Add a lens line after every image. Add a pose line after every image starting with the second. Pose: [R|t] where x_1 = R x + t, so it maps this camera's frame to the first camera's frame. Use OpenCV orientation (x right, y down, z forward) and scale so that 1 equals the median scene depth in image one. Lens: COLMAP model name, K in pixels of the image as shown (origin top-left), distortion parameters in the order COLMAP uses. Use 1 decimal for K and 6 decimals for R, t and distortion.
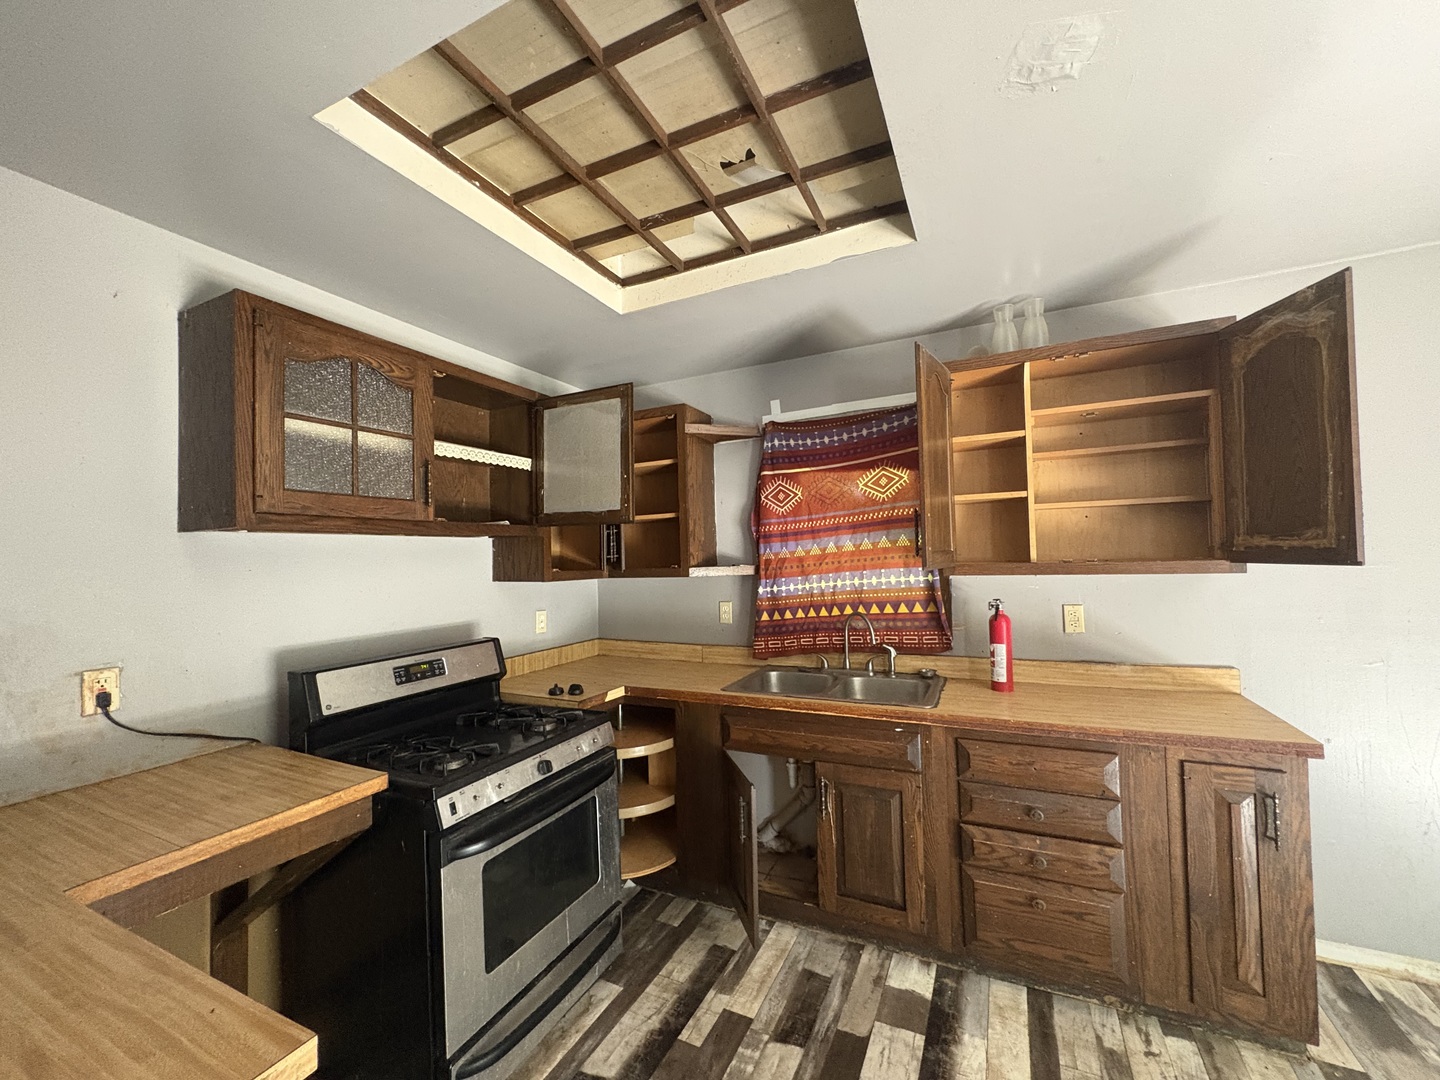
lens RADIAL K [[578.3, 0, 720.0], [0, 578.3, 540.0], [0, 0, 1]] dist [0.001348, 0.000179]
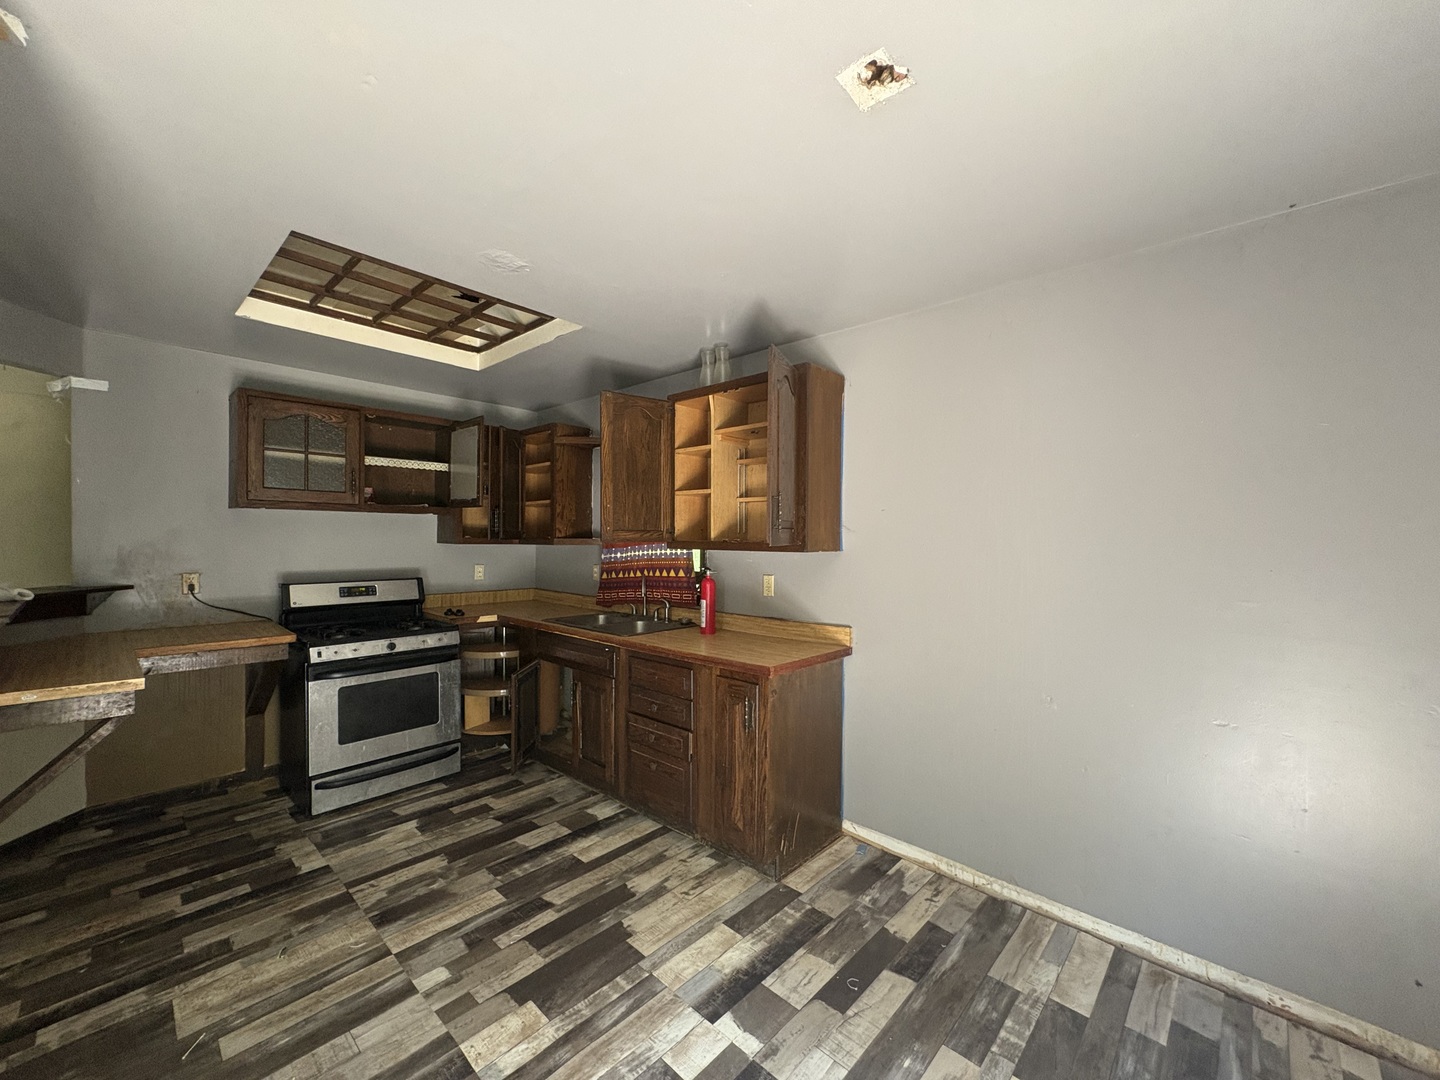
lens RADIAL K [[584.6, 0, 720.0], [0, 584.6, 540.0], [0, 0, 1]] dist [0.006770, 0.000054]
pose [[0.955891, 0.034910, -0.291641, 1.014502], [-0.024475, 0.998926, 0.039353, -0.020276], [0.292701, -0.030479, 0.955718, -0.346686]]
